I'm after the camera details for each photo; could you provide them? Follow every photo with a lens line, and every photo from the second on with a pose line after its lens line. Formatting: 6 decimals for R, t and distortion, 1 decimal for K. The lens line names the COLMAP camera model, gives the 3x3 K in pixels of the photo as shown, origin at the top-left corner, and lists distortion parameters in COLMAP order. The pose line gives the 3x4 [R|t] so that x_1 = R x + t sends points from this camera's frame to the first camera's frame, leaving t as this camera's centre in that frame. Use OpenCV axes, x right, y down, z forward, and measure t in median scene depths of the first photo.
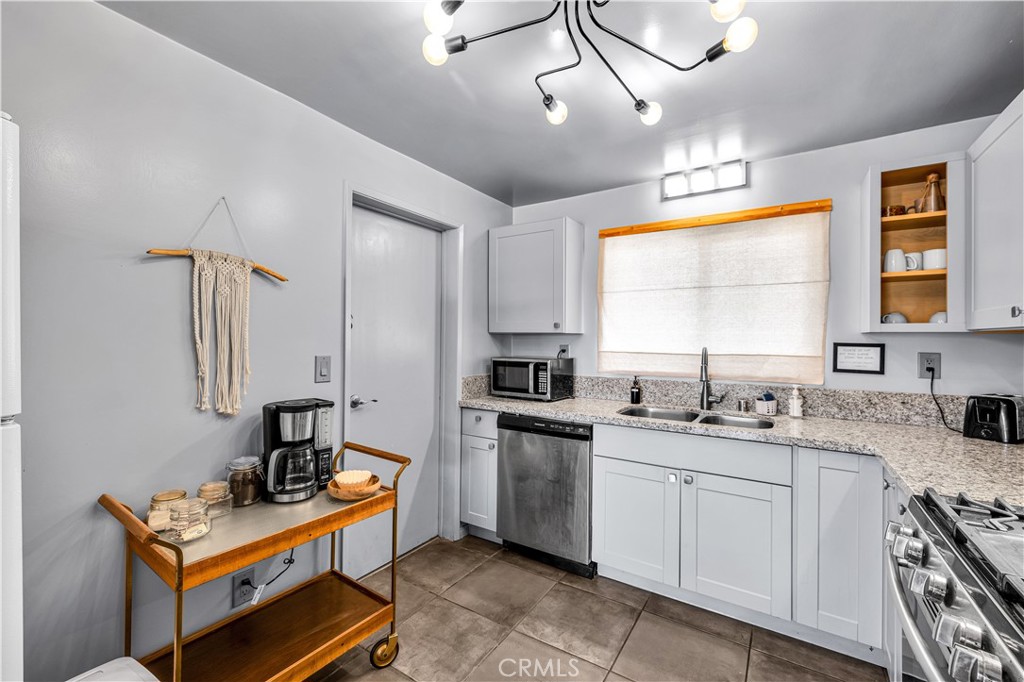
lens RADIAL K [[429.1, 0, 511.5], [0, 429.1, 335.4], [0, 0, 1]] dist [-0.000145, 0.000104]
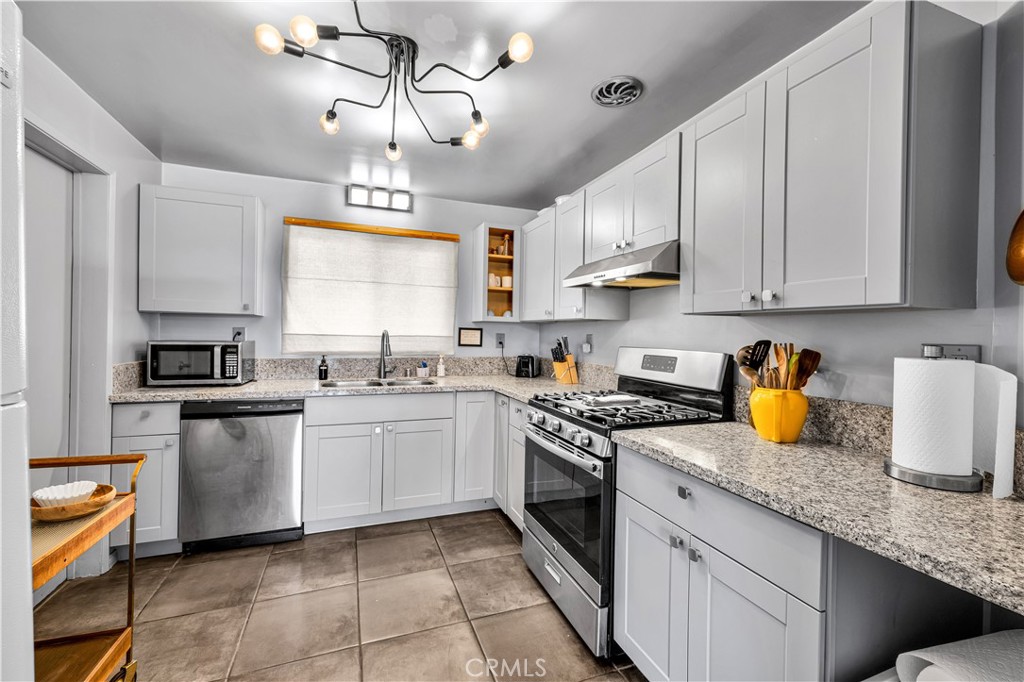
lens RADIAL K [[429.1, 0, 511.5], [0, 429.1, 335.4], [0, 0, 1]] dist [-0.000145, 0.000104]
pose [[0.582144, -0.000226, 0.813085, -0.371226], [-0.019256, 0.999716, 0.014065, 0.018346], [-0.812857, -0.023845, 0.581974, -0.061409]]
